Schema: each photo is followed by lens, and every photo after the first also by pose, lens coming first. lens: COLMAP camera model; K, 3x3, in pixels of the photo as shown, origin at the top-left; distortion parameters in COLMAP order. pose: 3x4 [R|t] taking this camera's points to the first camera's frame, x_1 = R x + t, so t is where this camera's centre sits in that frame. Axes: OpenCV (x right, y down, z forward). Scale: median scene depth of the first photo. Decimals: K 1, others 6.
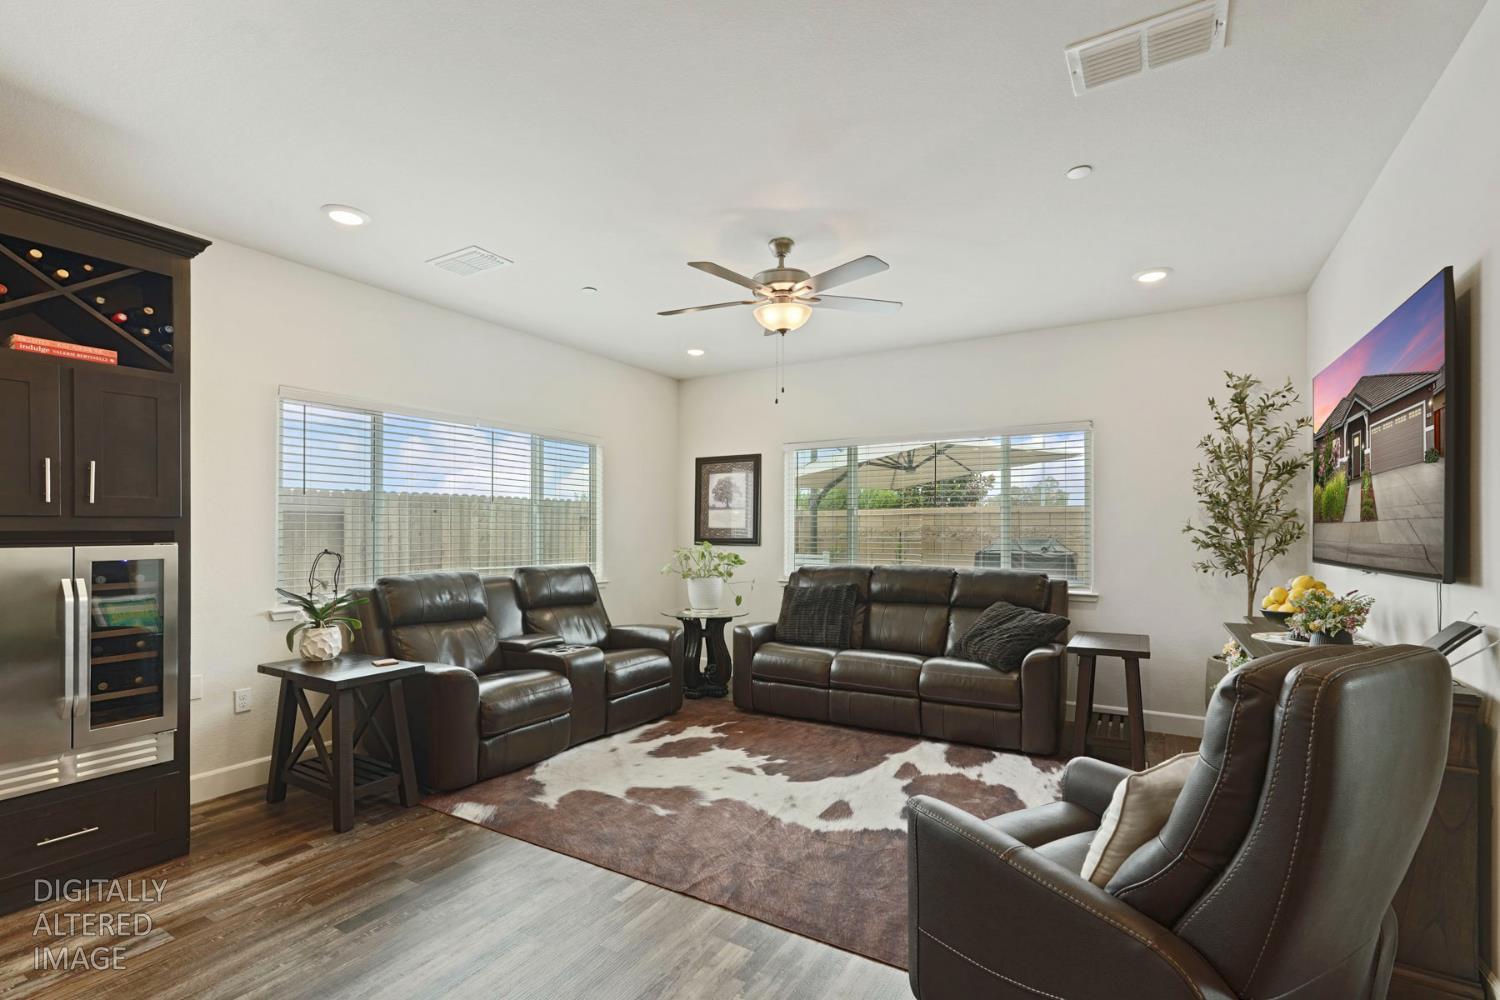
lens RADIAL K [[671.2, 0, 756.1], [0, 671.2, 536.8], [0, 0, 1]] dist [-0.000462, 0.000005]
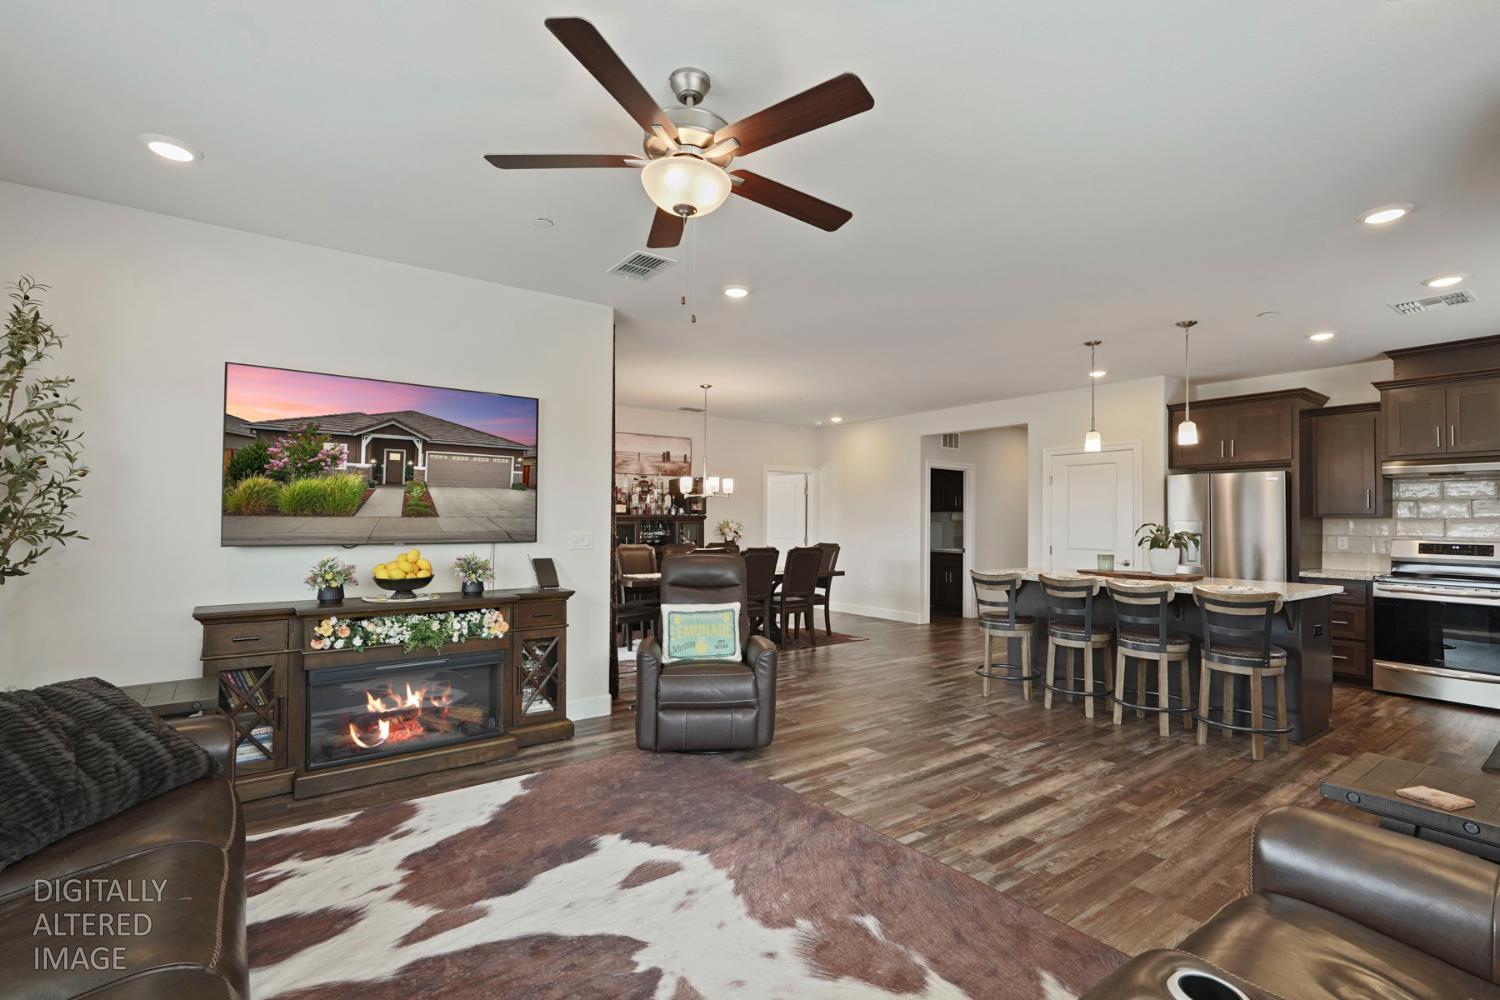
lens RADIAL K [[670.0, 0, 743.0], [0, 670.0, 506.2], [0, 0, 1]] dist [0.000629, 0.000219]
pose [[-0.917798, -0.000747, 0.397047, -0.272181], [-0.008055, 0.999827, -0.016737, -0.012899], [-0.396966, -0.018559, -0.917646, 1.560143]]
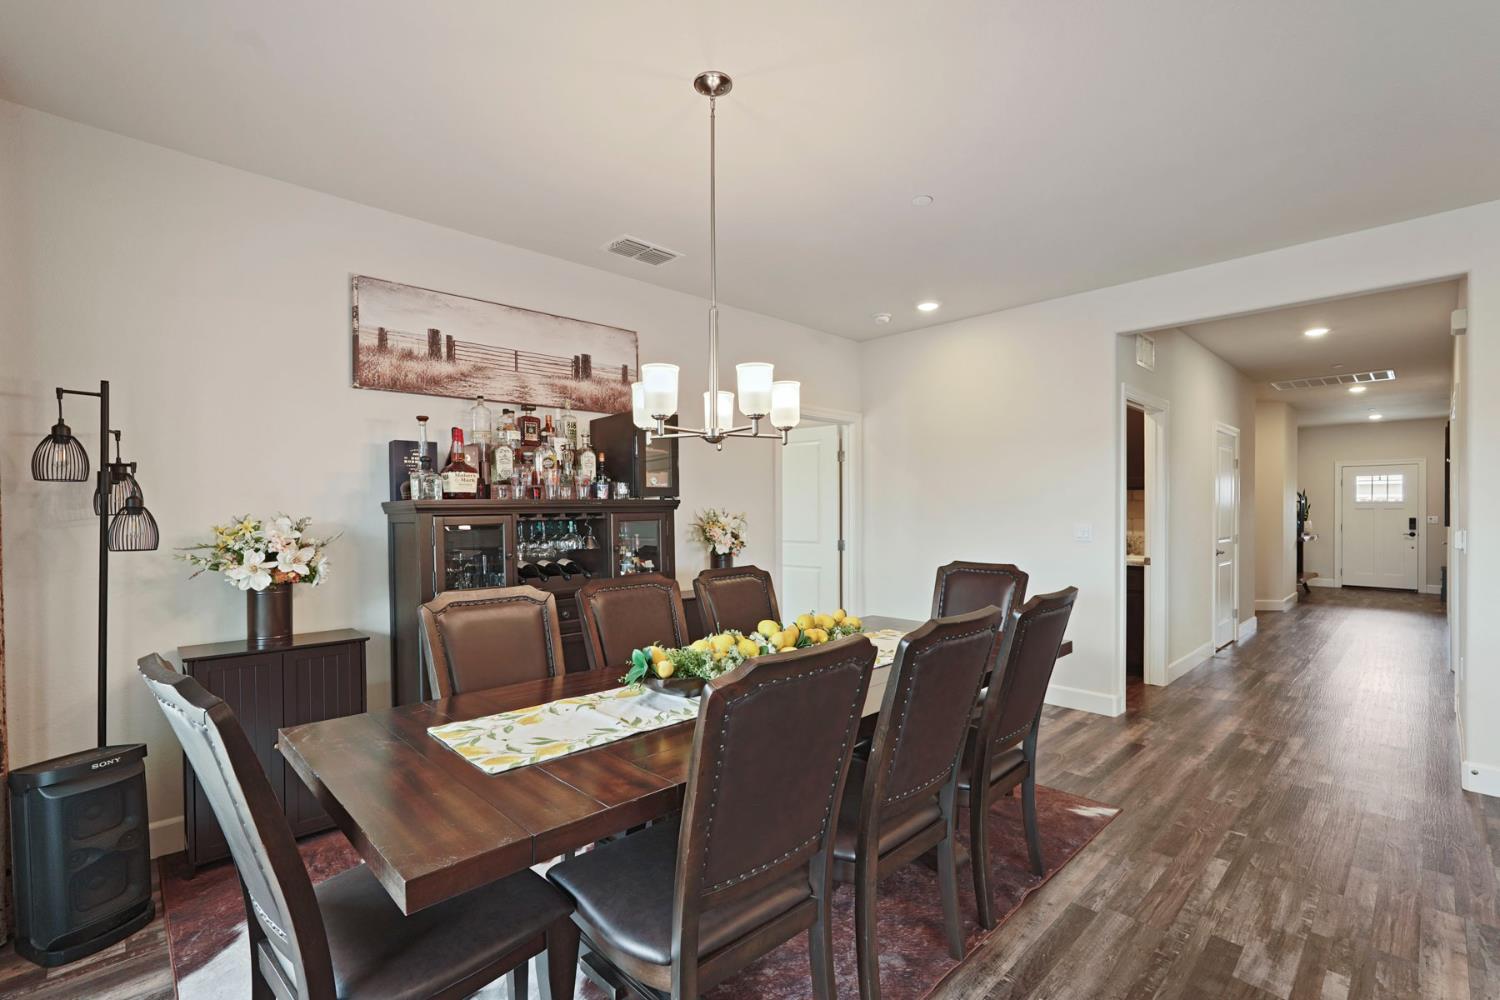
lens RADIAL K [[670.0, 0, 743.0], [0, 670.0, 506.2], [0, 0, 1]] dist [0.000629, 0.000219]
pose [[-0.962663, 0.003532, 0.270681, 0.489796], [0.003363, 0.999994, -0.001088, -0.006936], [-0.270683, -0.000137, -0.962668, 0.272346]]
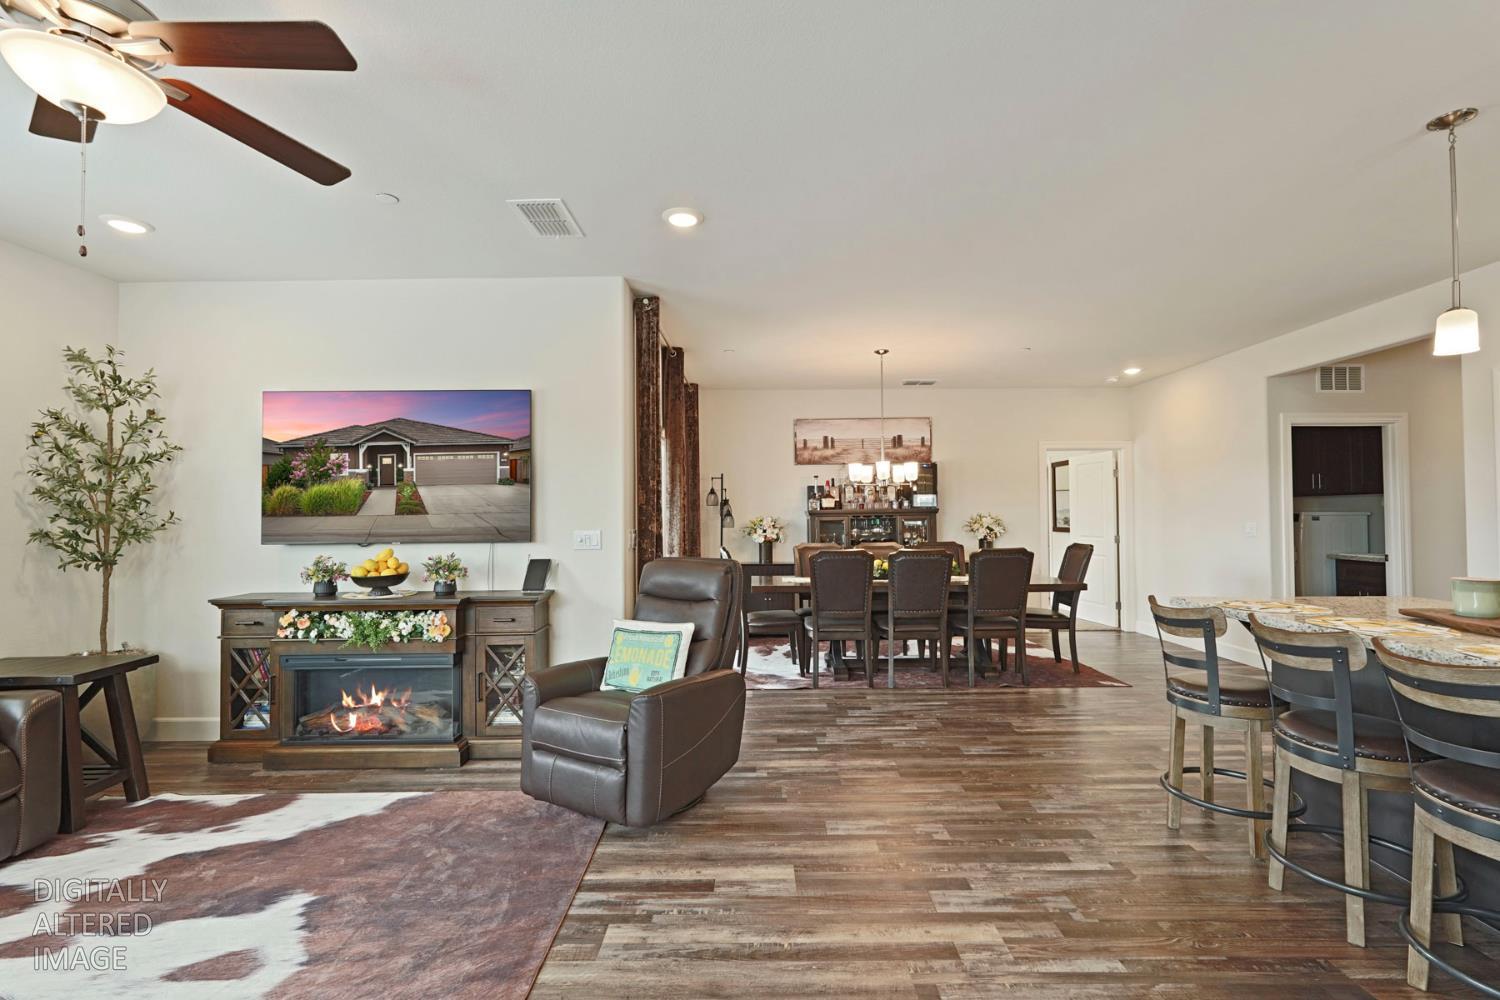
lens RADIAL K [[657.6, 0, 750.0], [0, 657.6, 500.0], [0, 0, 1]] dist [0.002487, 0.000855]
pose [[-0.509638, 0.023097, 0.860079, -0.618981], [0.010642, 0.999732, -0.020542, -0.009377], [-0.860323, -0.001316, -0.509748, 0.818860]]
